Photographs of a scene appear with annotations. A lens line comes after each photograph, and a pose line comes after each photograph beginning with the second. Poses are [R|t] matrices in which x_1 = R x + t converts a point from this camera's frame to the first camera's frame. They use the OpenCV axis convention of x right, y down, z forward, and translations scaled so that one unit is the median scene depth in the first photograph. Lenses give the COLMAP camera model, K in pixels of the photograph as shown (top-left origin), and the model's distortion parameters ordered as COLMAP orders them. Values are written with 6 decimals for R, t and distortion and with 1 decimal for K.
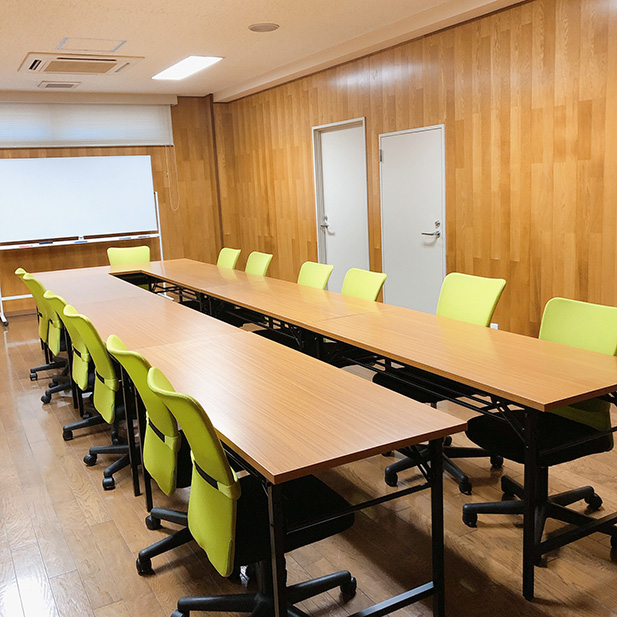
lens RADIAL K [[670.3, 0, 308.5], [0, 670.3, 308.5], [0, 0, 1]] dist [0.004346, 0.009221]
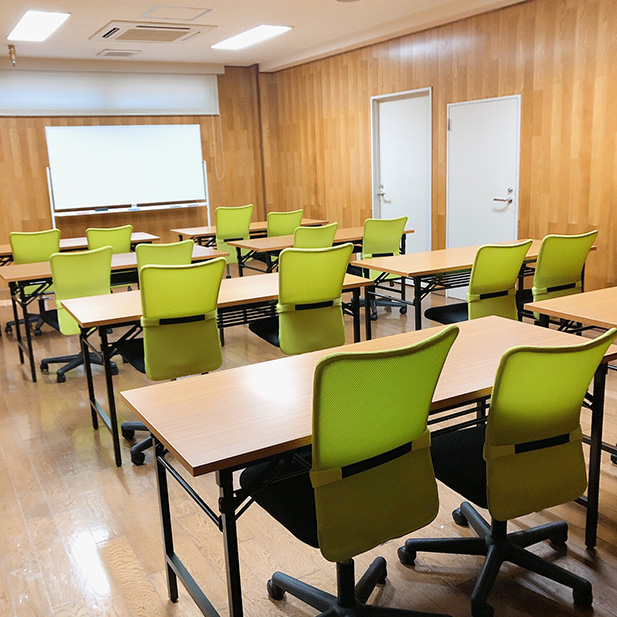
lens RADIAL K [[670.3, 0, 308.5], [0, 670.3, 308.5], [0, 0, 1]] dist [0.004346, 0.009221]
pose [[0.999739, 0.000309, 0.022832, -0.108549], [-0.001145, 0.999330, 0.036577, 0.014720], [-0.022805, -0.036594, 0.999070, -0.032893]]
